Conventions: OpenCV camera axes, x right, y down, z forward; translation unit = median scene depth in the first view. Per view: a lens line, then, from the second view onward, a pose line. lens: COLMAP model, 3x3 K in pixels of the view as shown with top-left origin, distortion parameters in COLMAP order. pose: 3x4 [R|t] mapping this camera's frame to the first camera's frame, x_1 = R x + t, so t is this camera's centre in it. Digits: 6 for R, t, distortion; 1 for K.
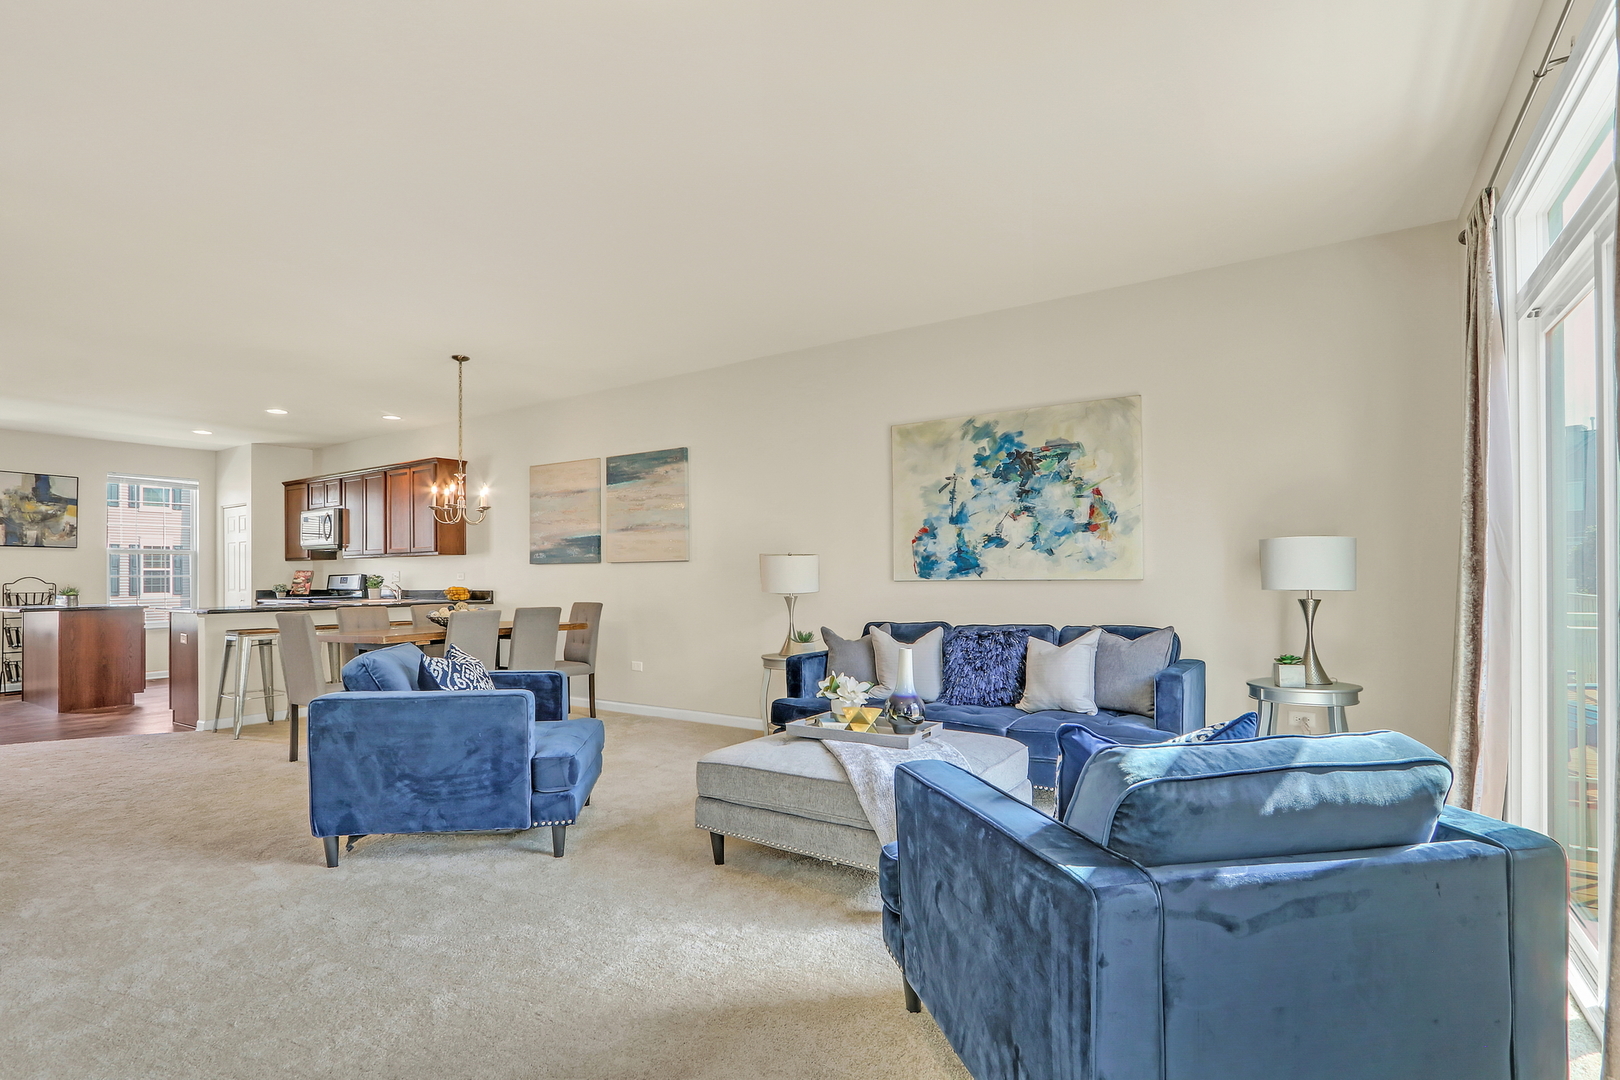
lens RADIAL K [[778.6, 0, 796.9], [0, 778.6, 556.3], [0, 0, 1]] dist [-0.027127, 0.008385]
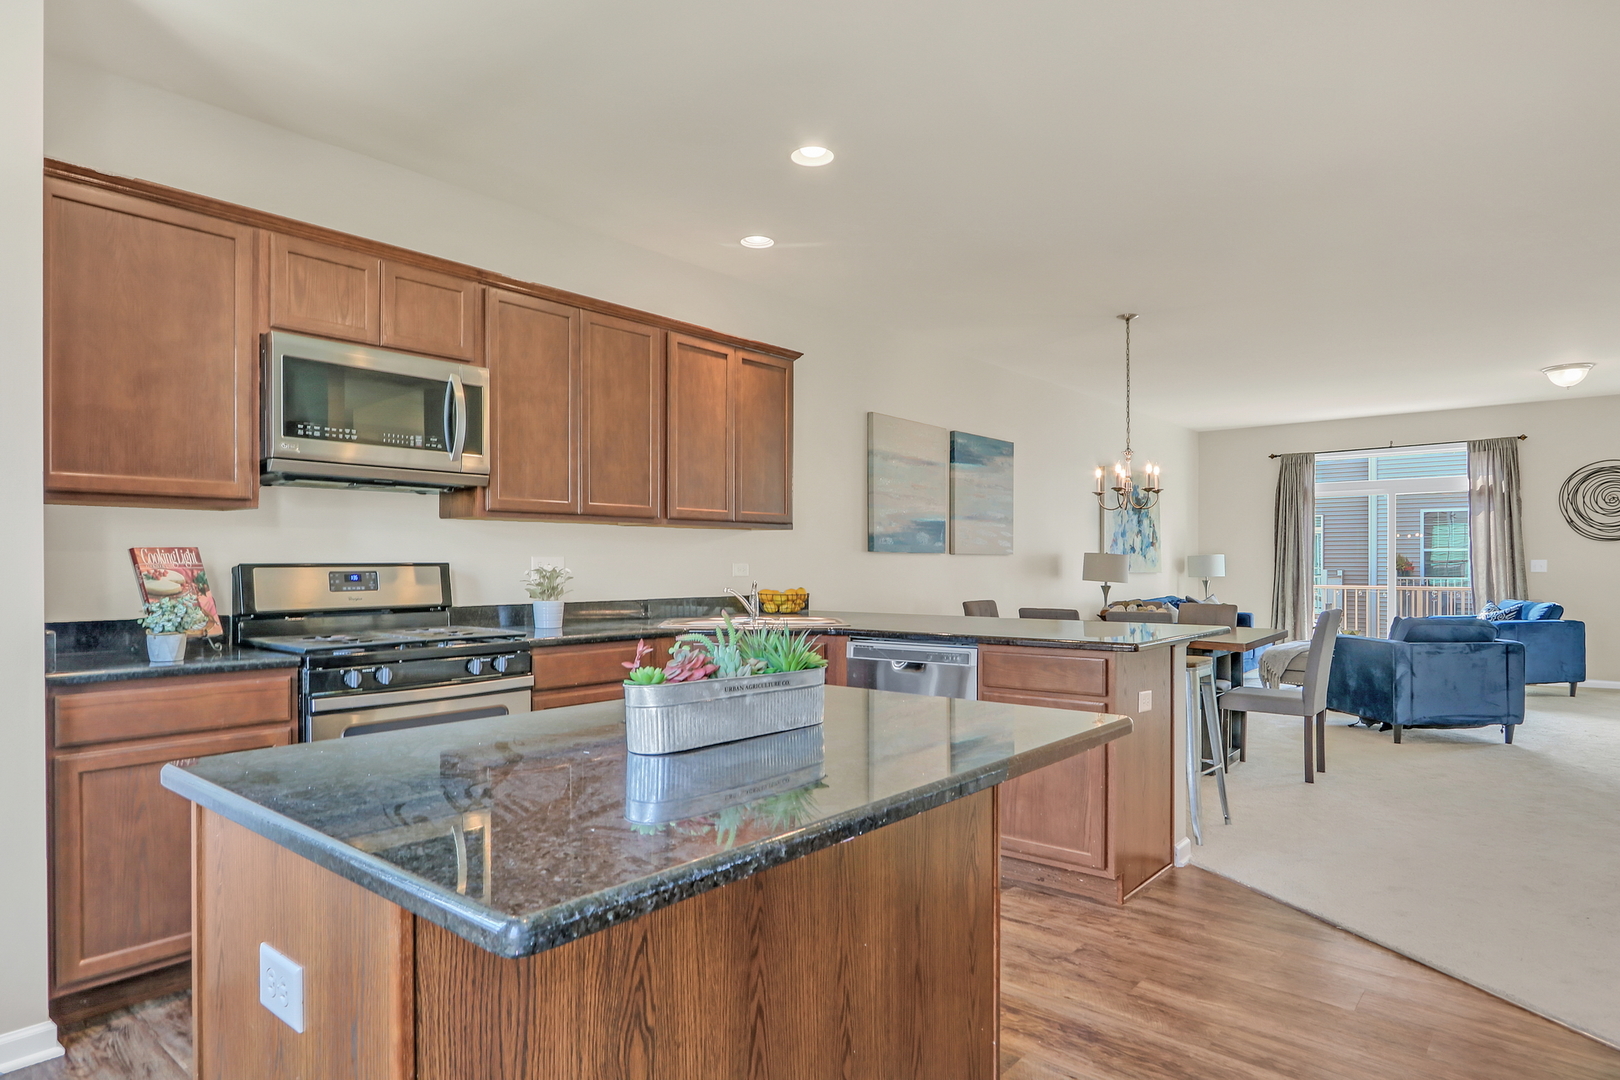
lens RADIAL K [[910.0, 0, 794.6], [0, 910.0, 550.3], [0, 0, 1]] dist [-0.011315, -0.002674]
pose [[0.133448, 0.022706, 0.990796, -1.445766], [-0.026613, 0.999459, -0.019321, 0.032406], [-0.990698, -0.023790, 0.133980, 1.196685]]
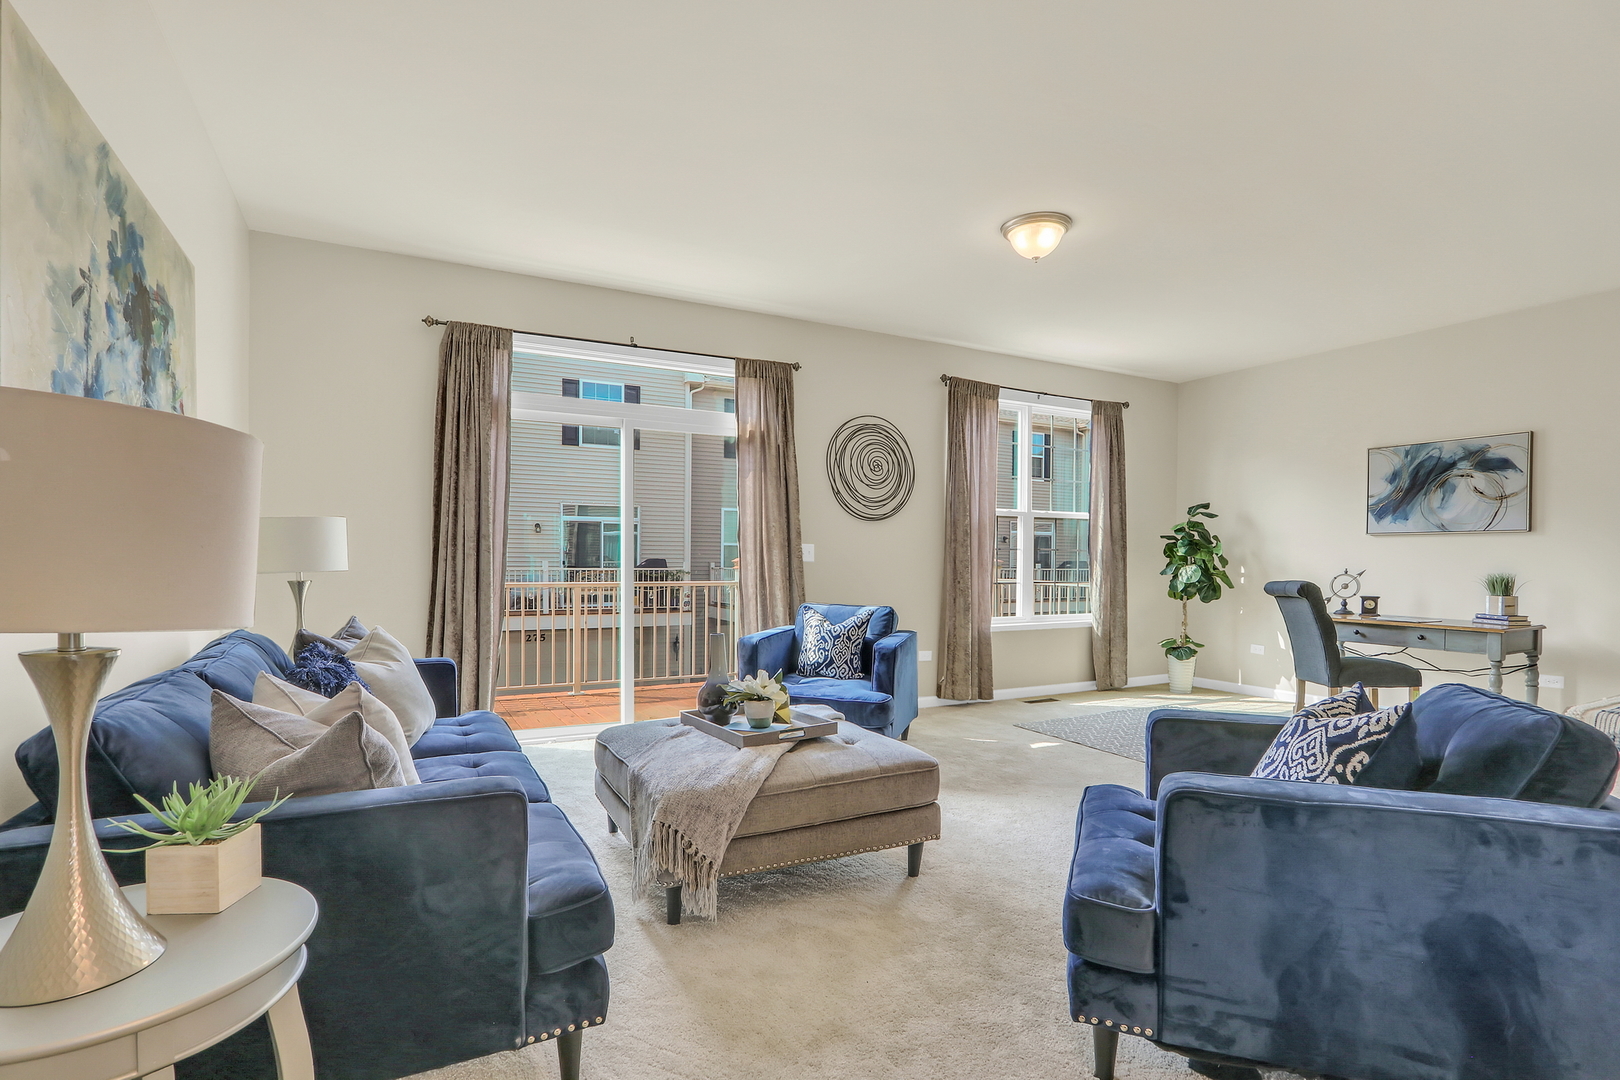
lens RADIAL K [[778.6, 0, 800.5], [0, 778.6, 576.1], [0, 0, 1]] dist [-0.027127, 0.008385]
pose [[-0.876310, -0.008949, 0.481665, -0.220057], [-0.012976, 0.999903, -0.005029, 0.029312], [-0.481573, -0.010657, -0.876341, 0.978155]]
